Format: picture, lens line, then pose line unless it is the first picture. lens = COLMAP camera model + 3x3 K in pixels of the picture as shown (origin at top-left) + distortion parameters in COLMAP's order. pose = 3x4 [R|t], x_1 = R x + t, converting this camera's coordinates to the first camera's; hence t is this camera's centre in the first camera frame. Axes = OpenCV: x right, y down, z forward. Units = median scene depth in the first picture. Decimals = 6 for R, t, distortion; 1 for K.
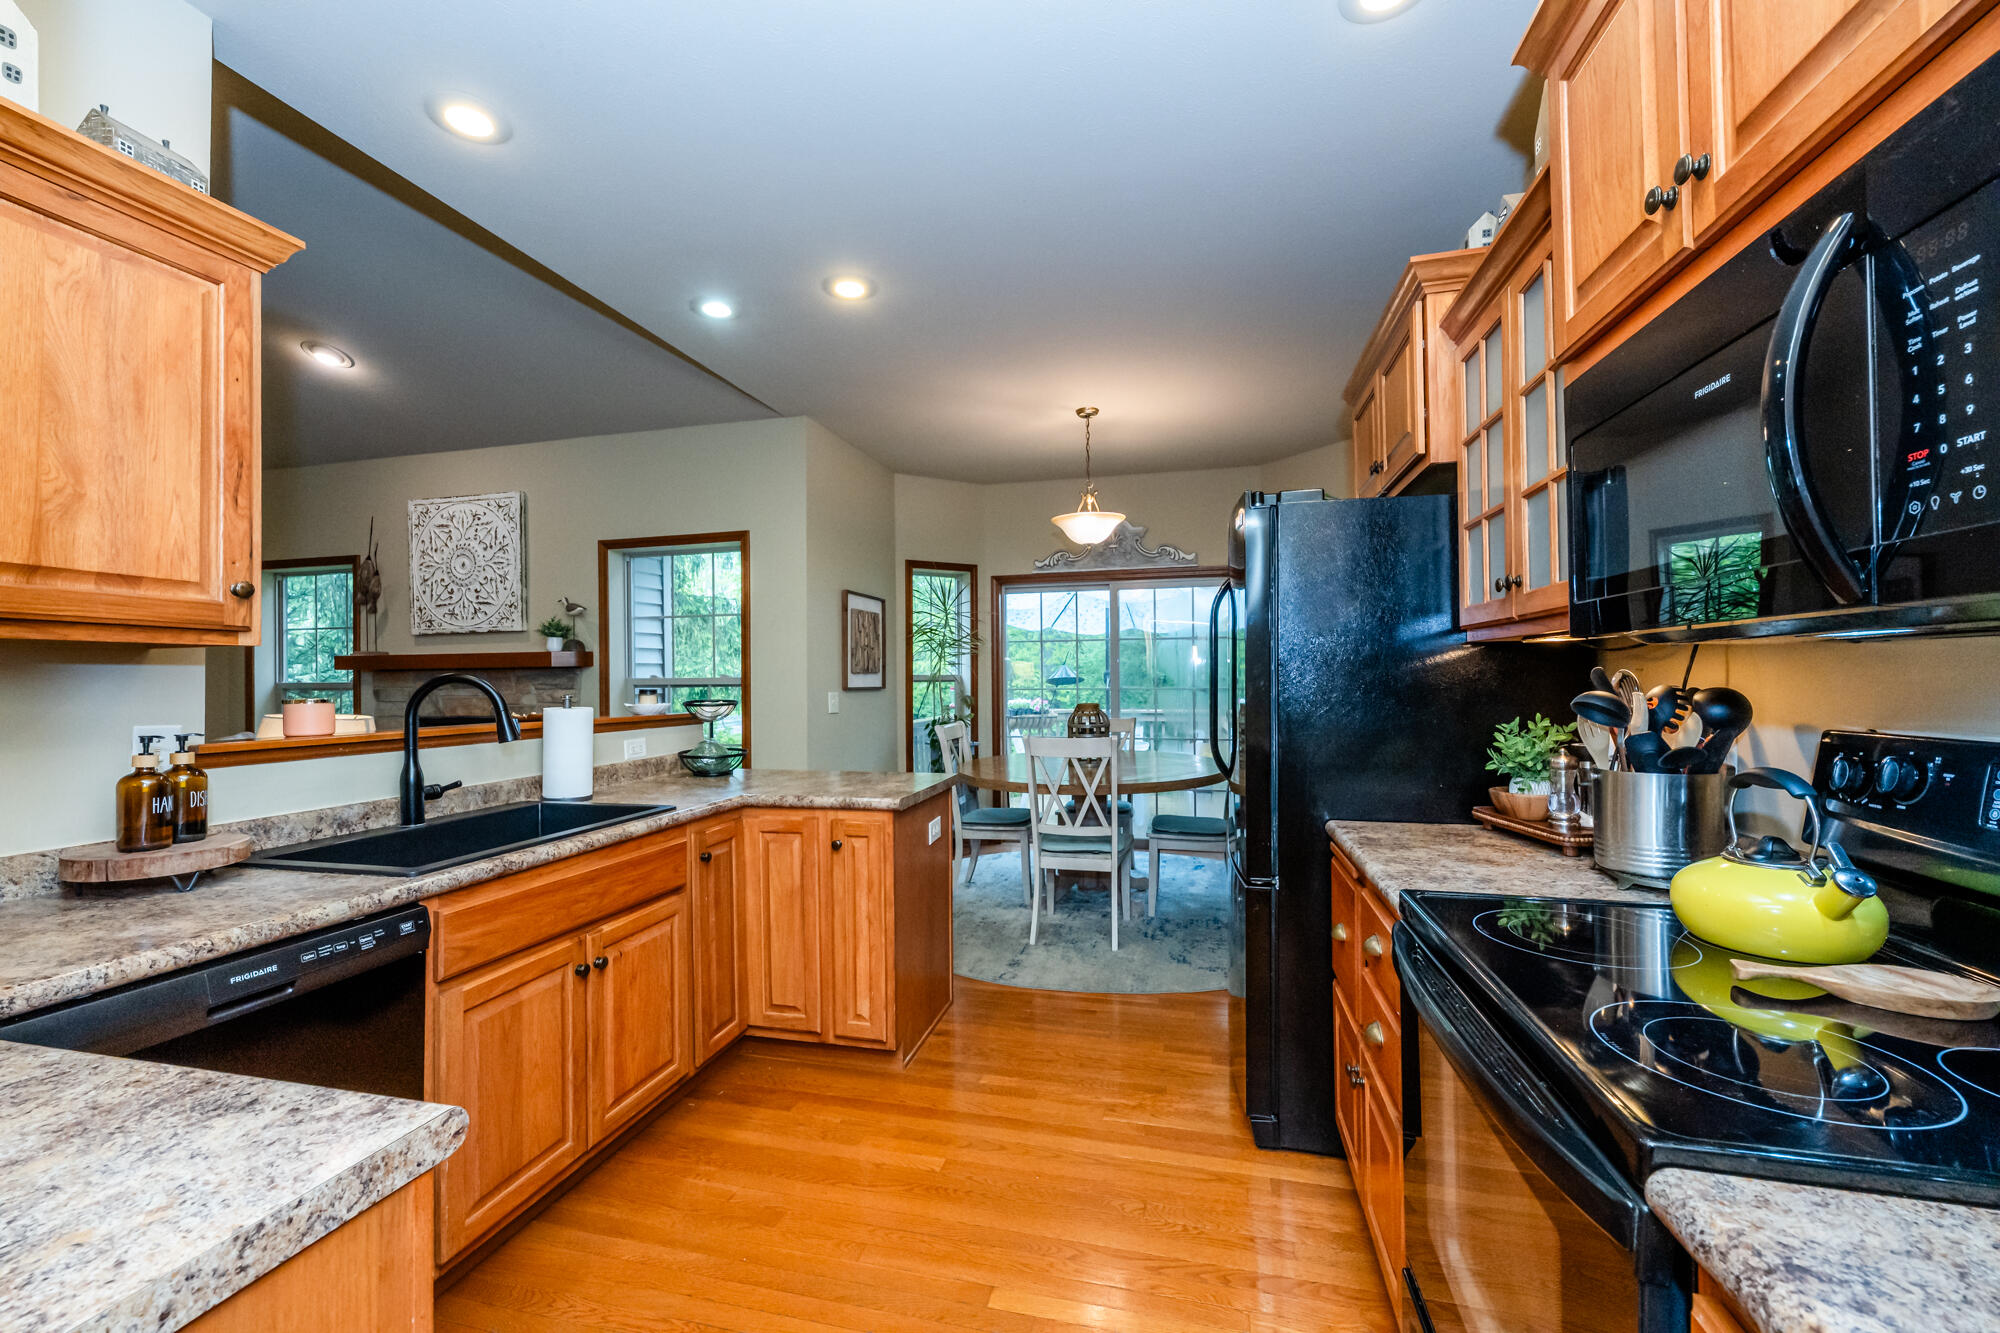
lens RADIAL K [[784.9, 0, 1000.0], [0, 784.9, 666.5], [0, 0, 1]] dist [0.001534, 0.000227]
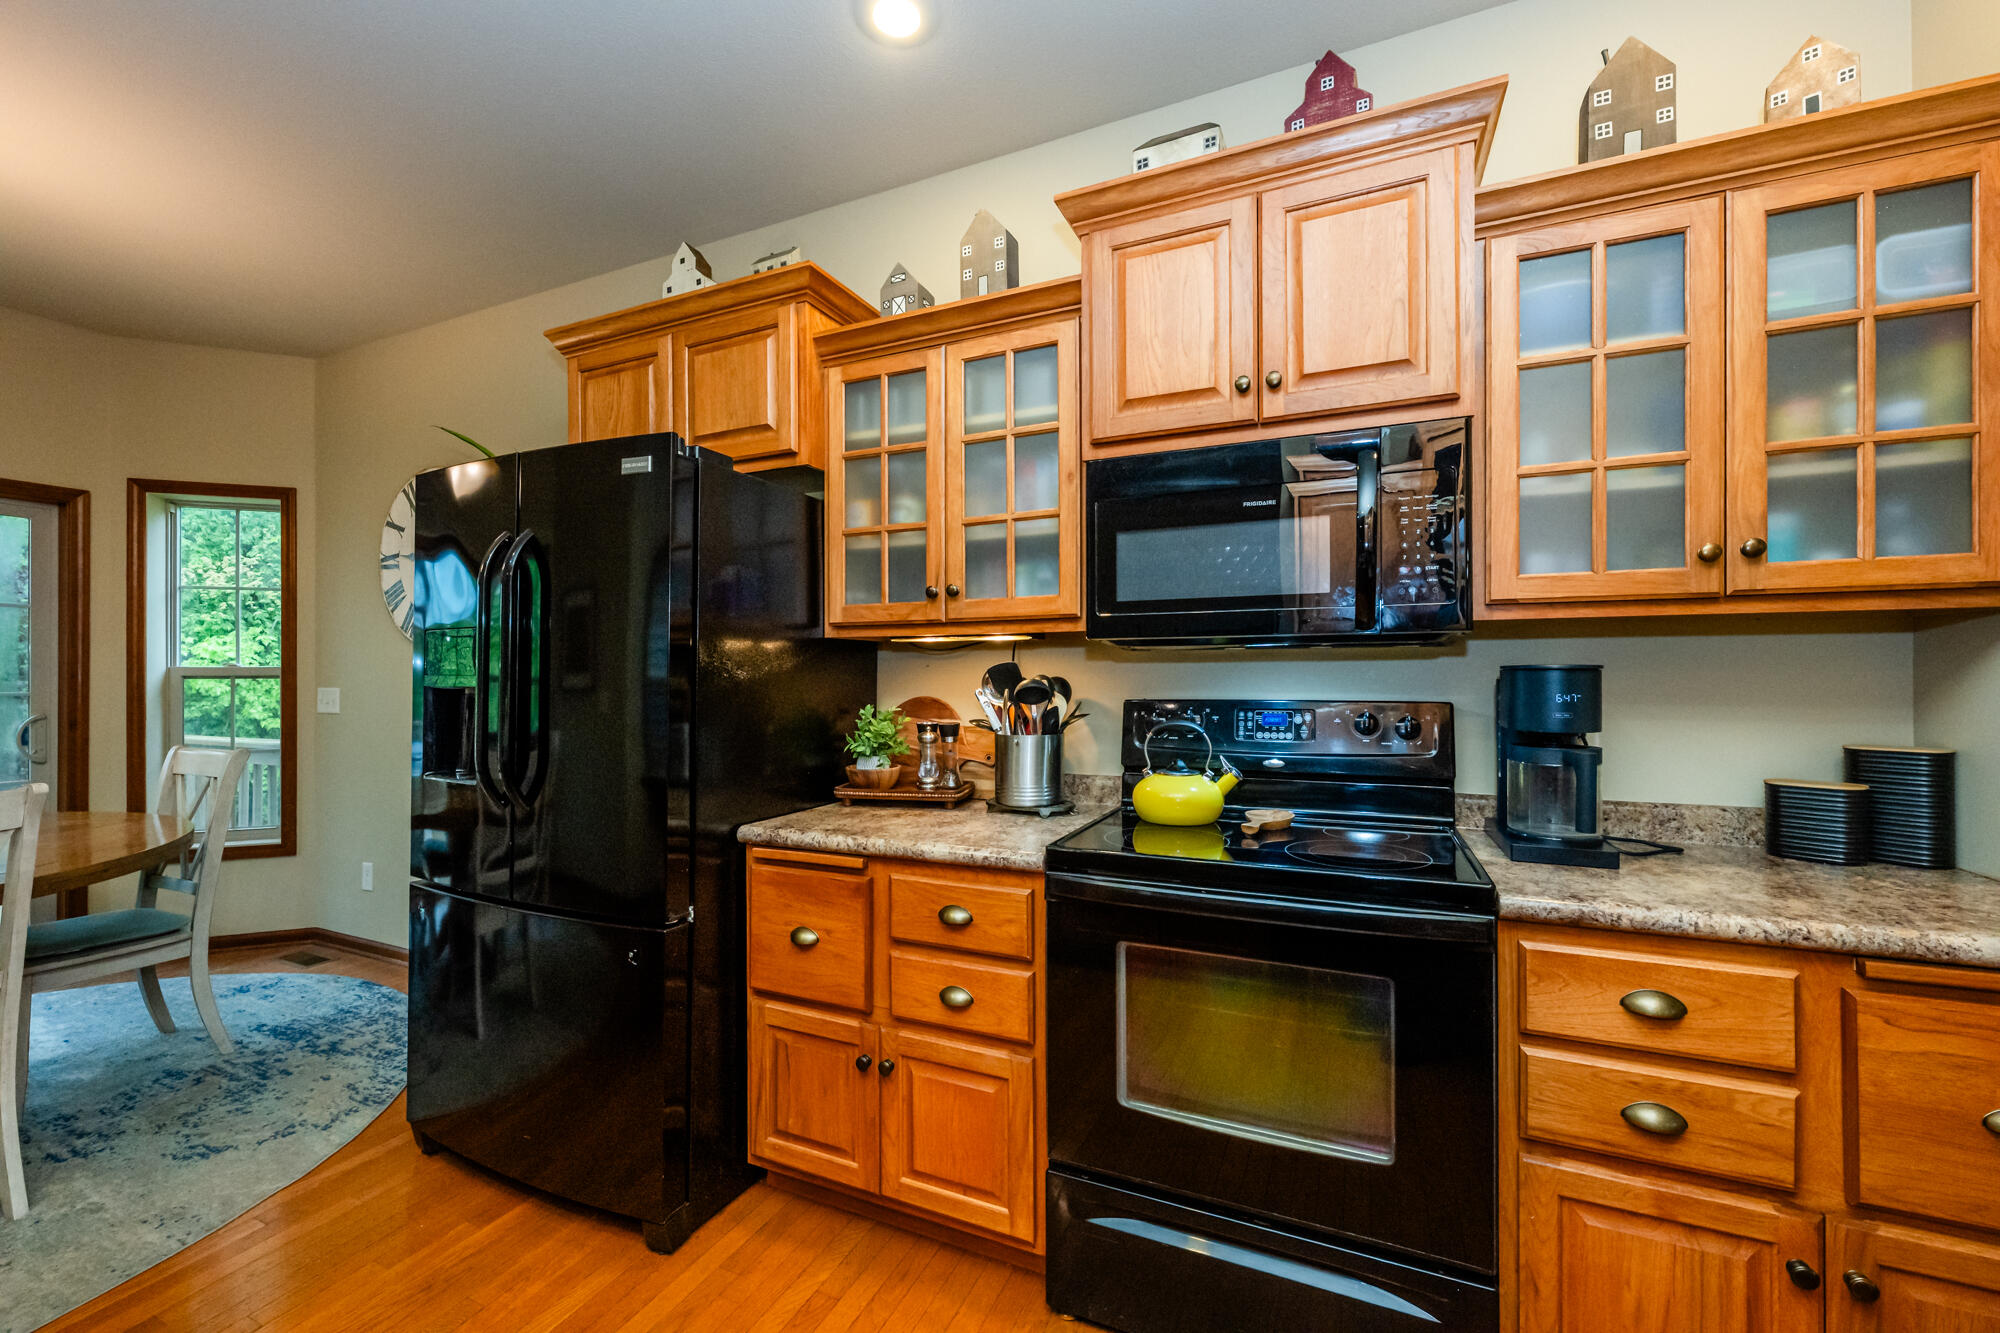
lens RADIAL K [[793.1, 0, 997.4], [0, 793.1, 675.3], [0, 0, 1]] dist [-0.000356, 0.000024]
pose [[0.182088, 0.009860, 0.983233, -0.177489], [-0.014333, 0.999870, -0.007373, 0.010632], [-0.983178, -0.012750, 0.182206, 0.228139]]
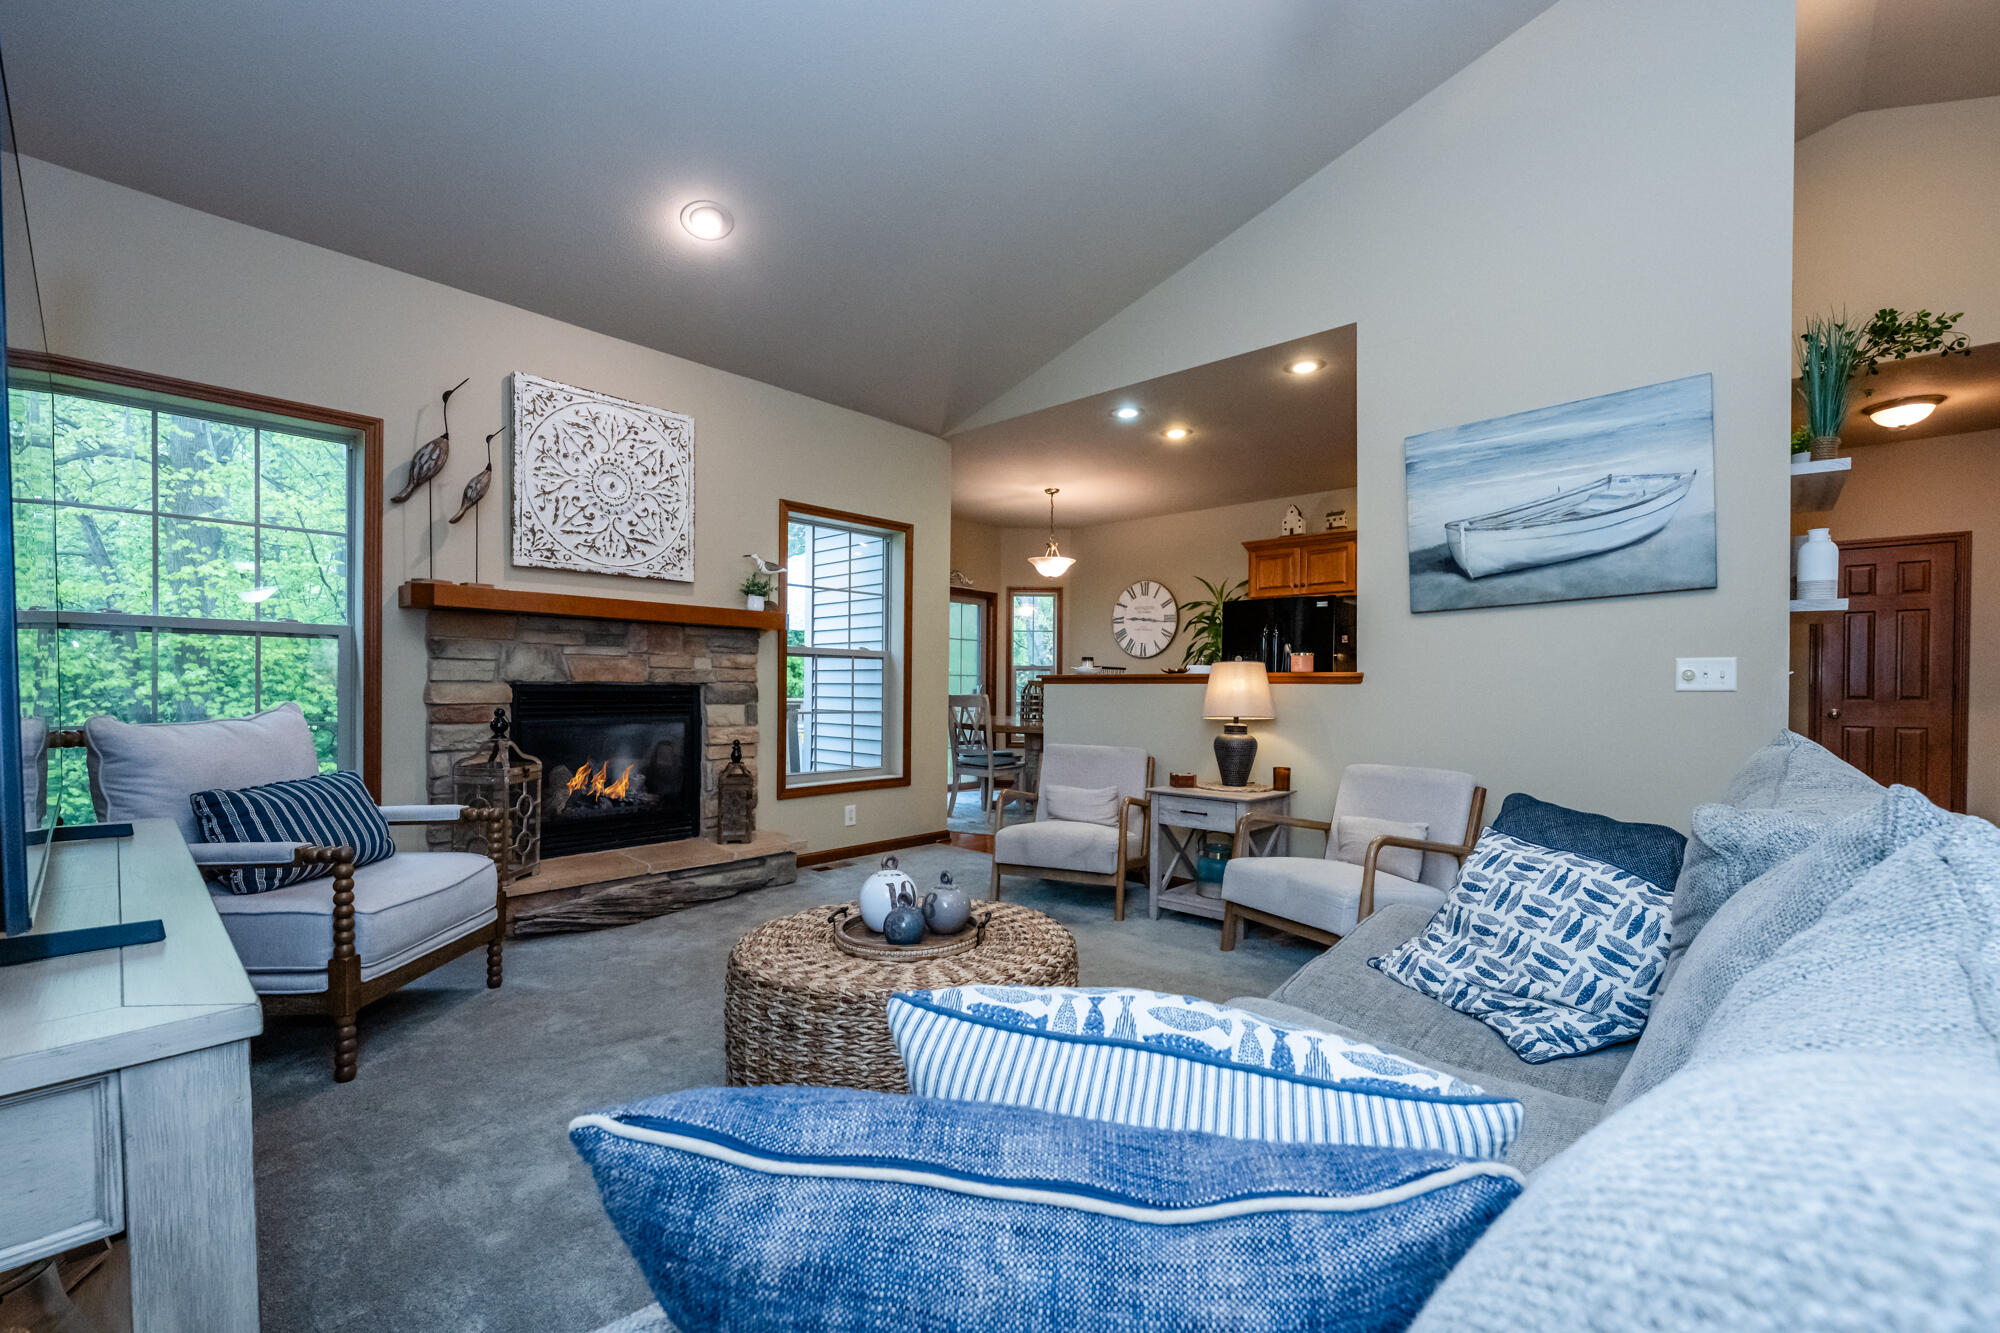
lens RADIAL K [[829.9, 0, 999.5], [0, 829.9, 691.9], [0, 0, 1]] dist [0.000825, 0.000127]
pose [[0.477313, 0.006872, 0.878706, -1.232575], [-0.028026, 0.999580, 0.007406, 0.056995], [-0.878286, -0.028162, 0.477305, 0.273614]]
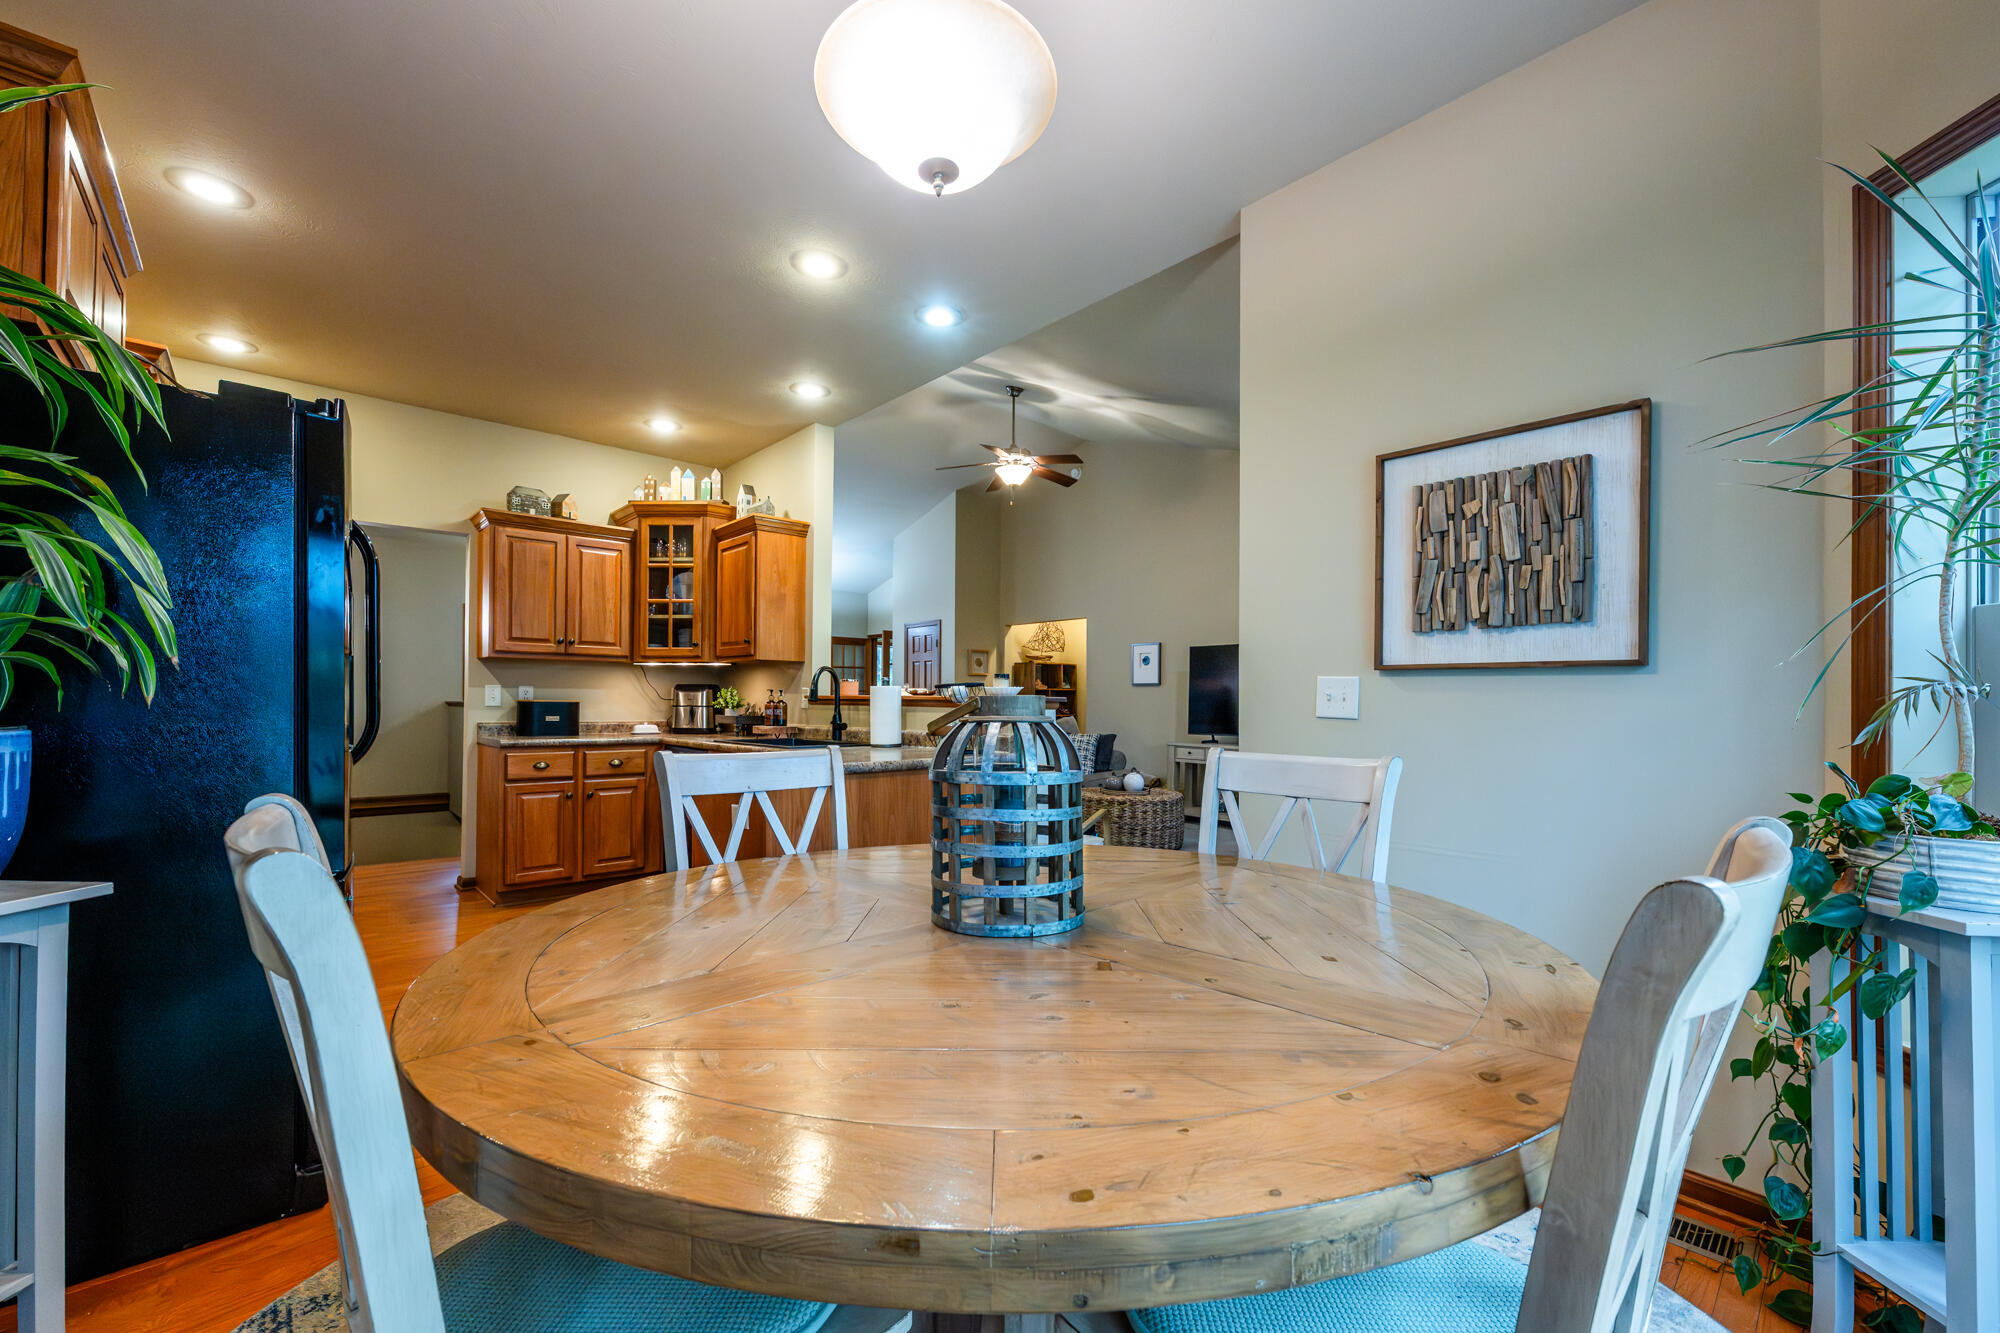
lens RADIAL K [[792.5, 0, 997.8], [0, 792.5, 697.0], [0, 0, 1]] dist [0.000743, 0.000039]
pose [[-0.550857, 0.001250, -0.834599, 0.320169], [0.011907, 0.999909, -0.006361, 0.045252], [0.834514, -0.013442, -0.550822, 1.067270]]
